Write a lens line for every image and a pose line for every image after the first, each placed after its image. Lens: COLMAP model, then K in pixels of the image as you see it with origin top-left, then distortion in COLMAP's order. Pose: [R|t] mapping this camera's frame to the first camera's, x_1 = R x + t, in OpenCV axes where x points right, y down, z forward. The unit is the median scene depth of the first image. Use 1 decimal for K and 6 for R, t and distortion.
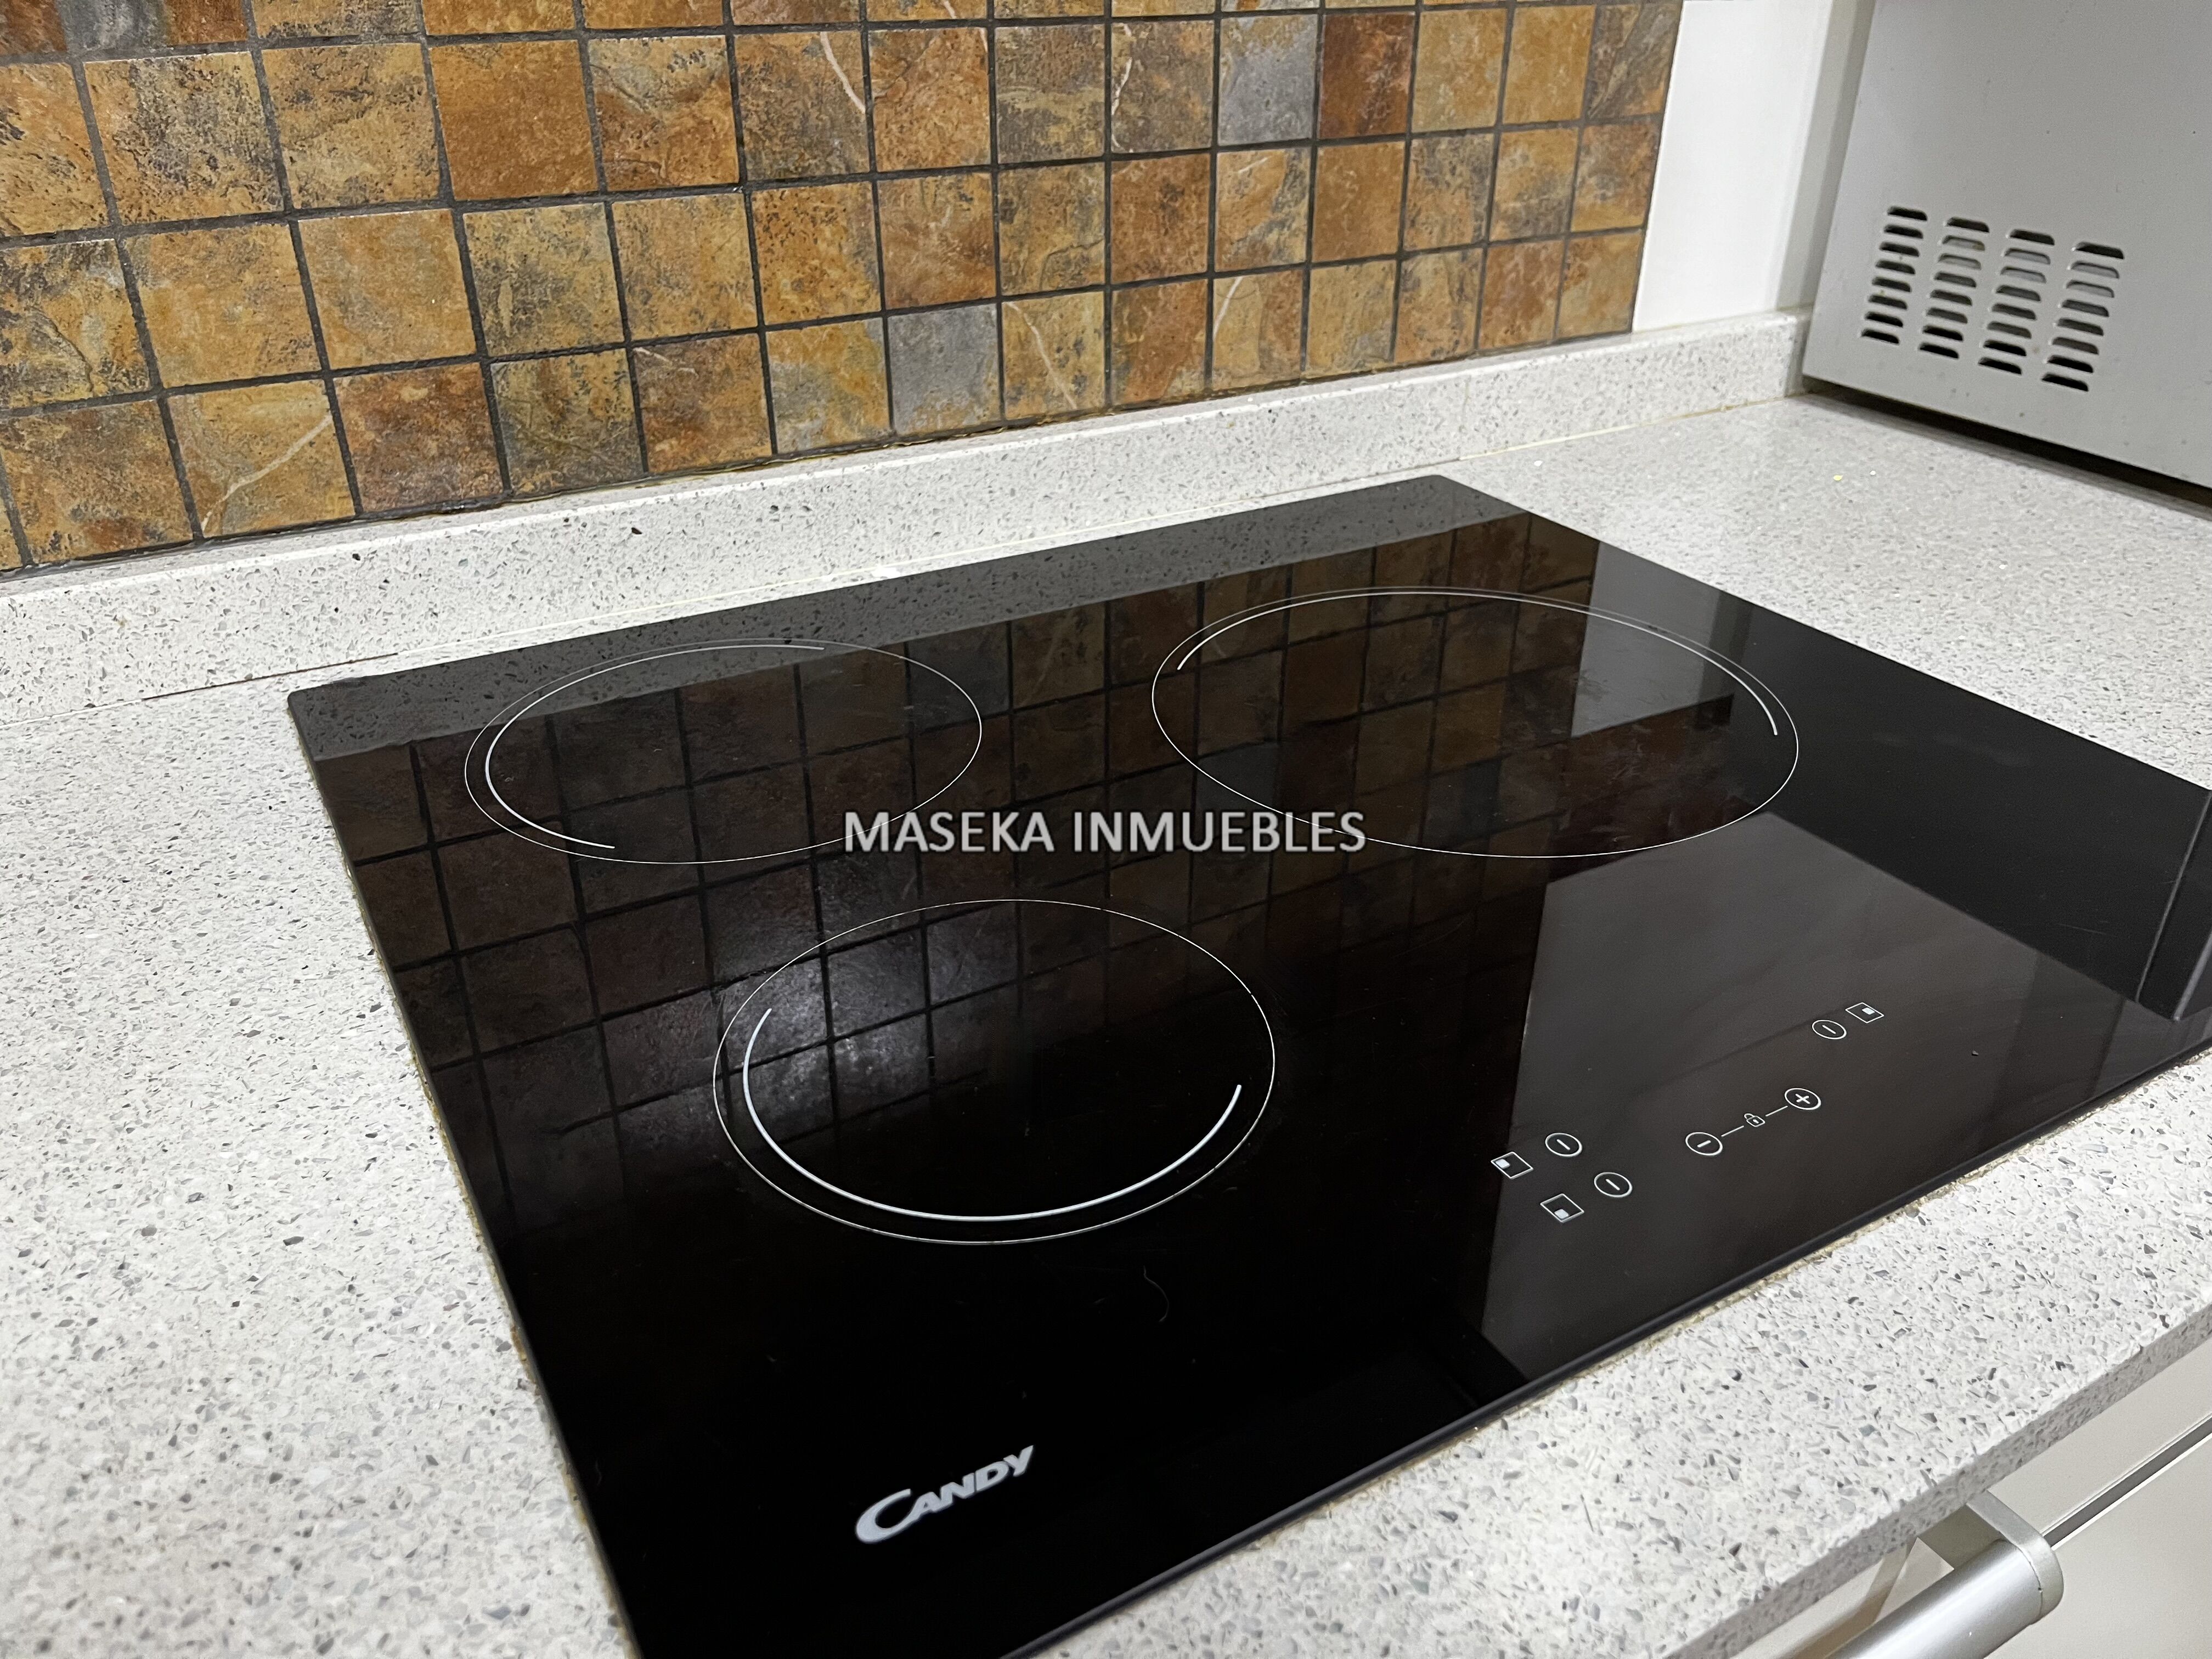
lens RADIAL K [[1654.5, 0, 1110.9], [0, 1654.5, 807.6], [0, 0, 1]] dist [0.058164, -0.080791]
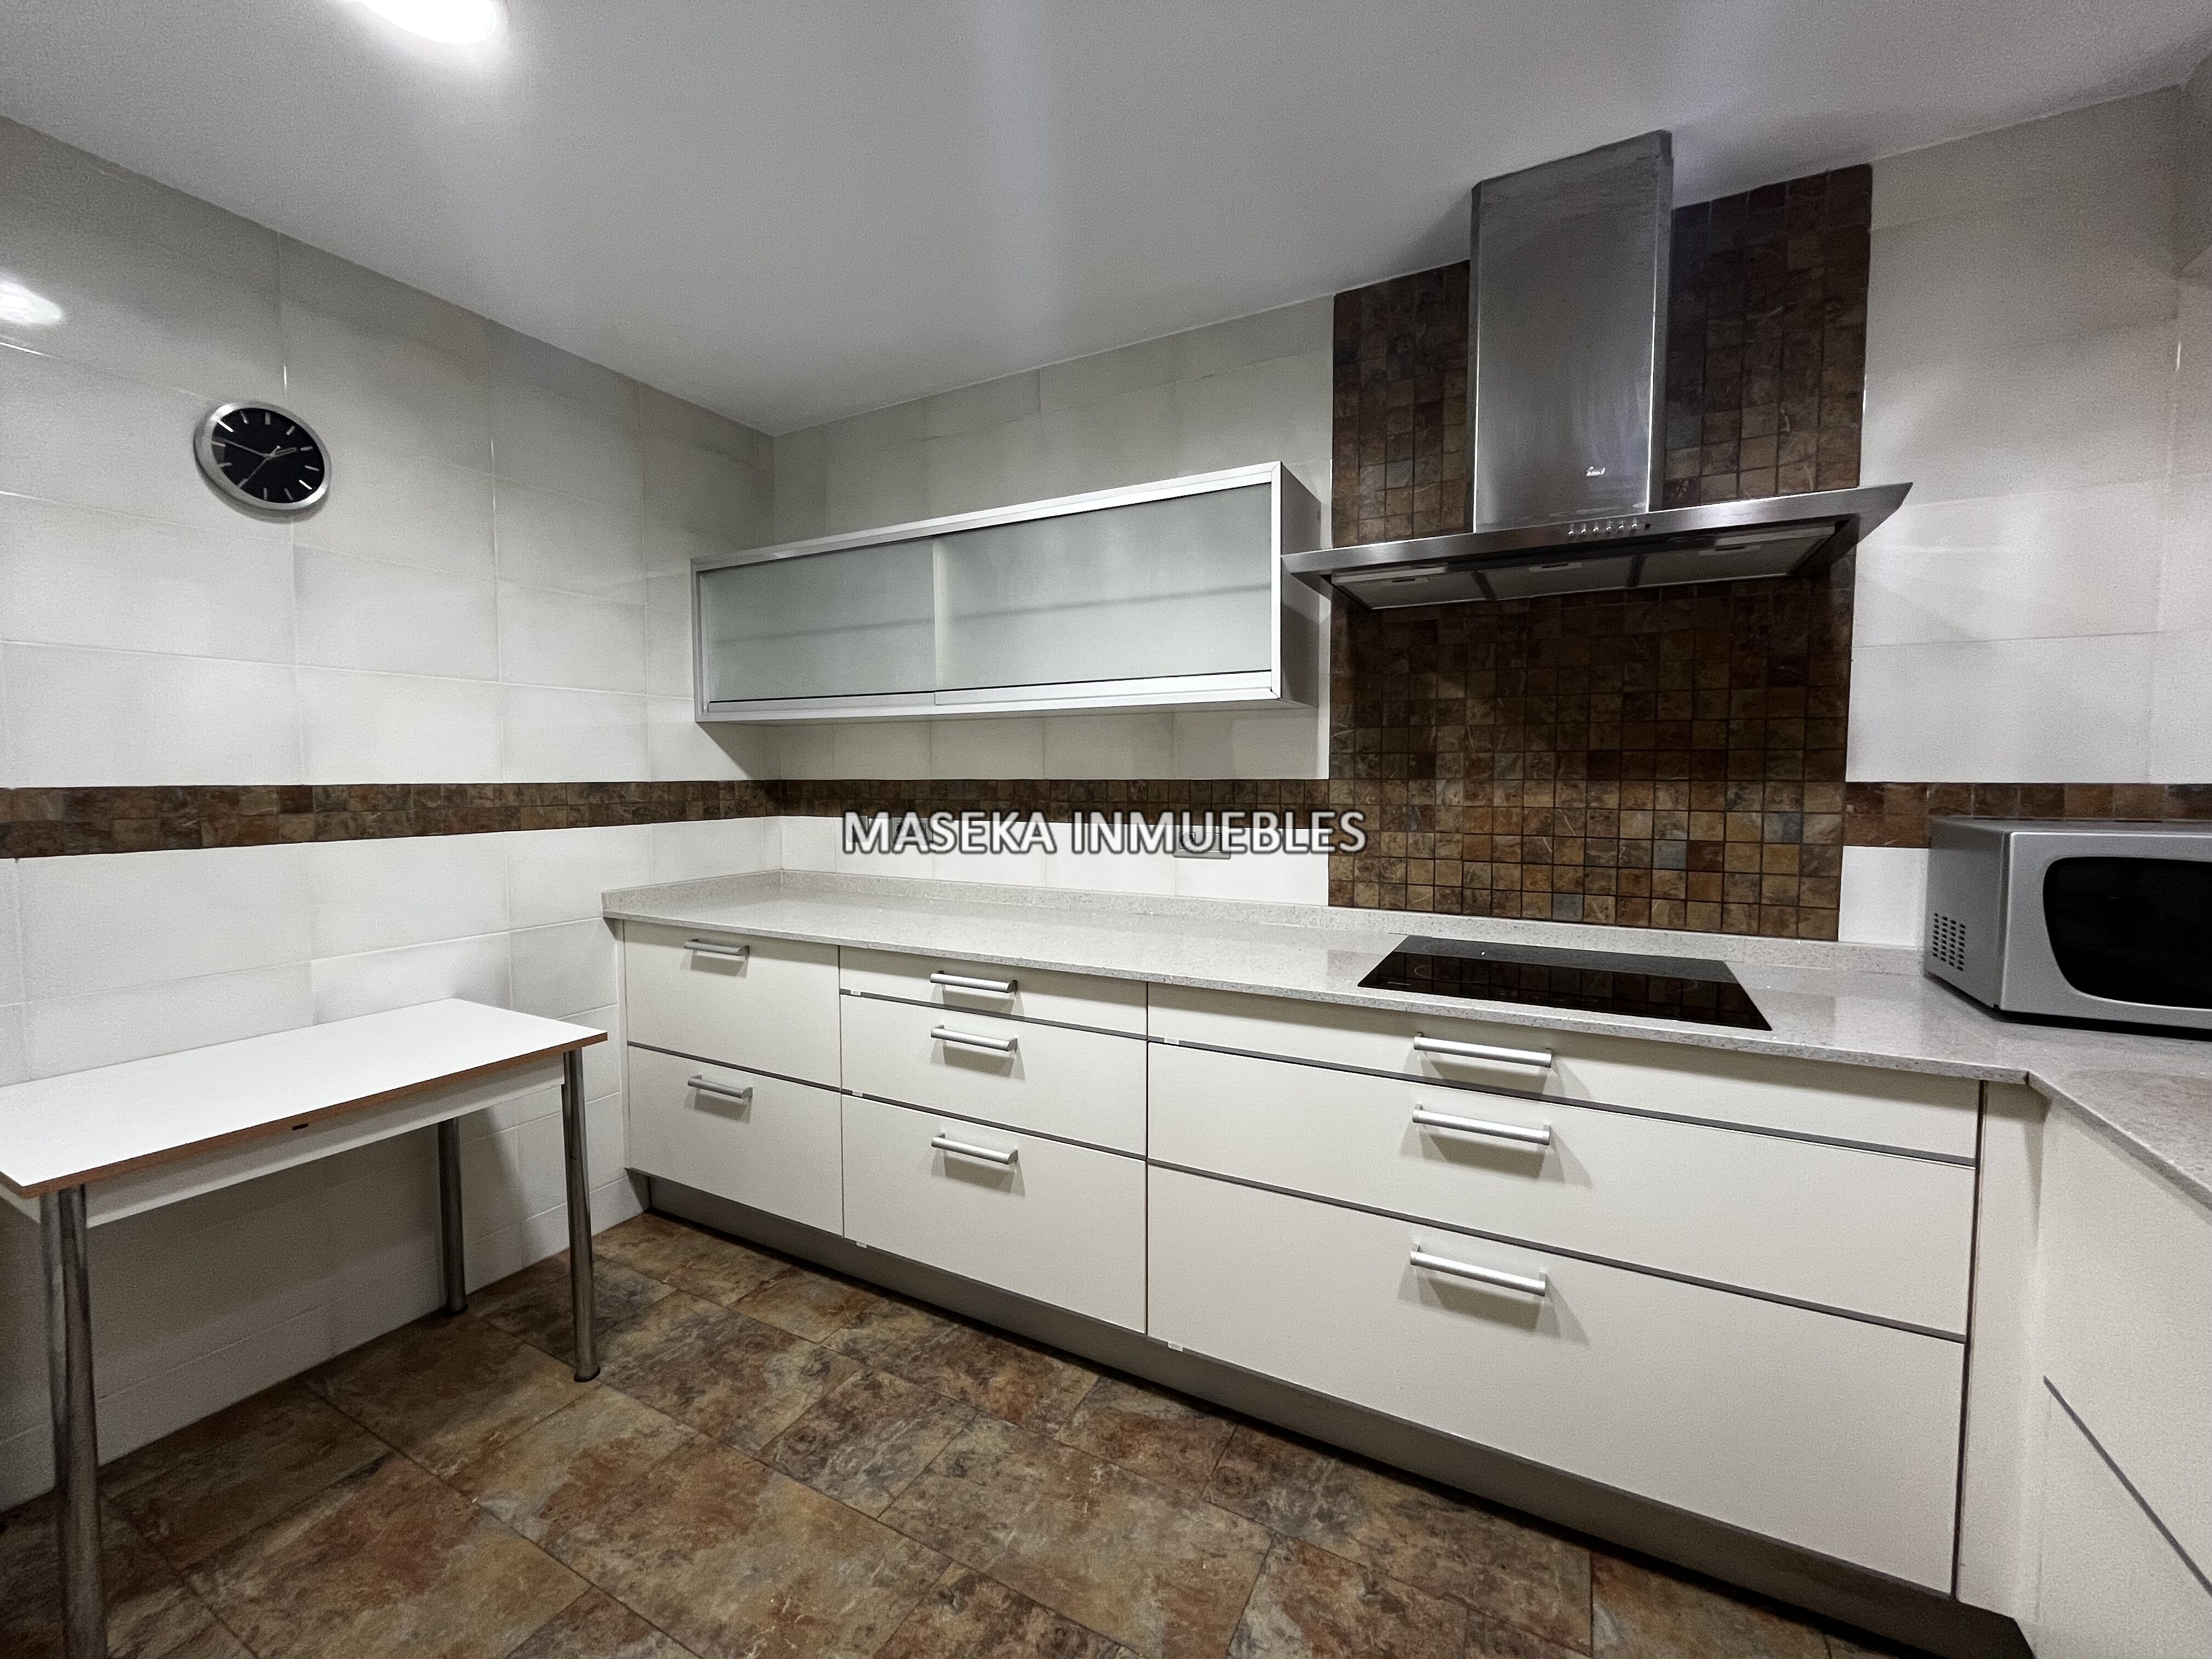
lens RADIAL K [[899.2, 0, 1101.9], [0, 899.2, 821.4], [0, 0, 1]] dist [-0.004194, 0.000270]
pose [[0.538037, 0.044963, -0.841721, 1.226017], [-0.402495, 0.891085, -0.209679, 0.528149], [0.740617, 0.451604, 0.497534, -1.196031]]
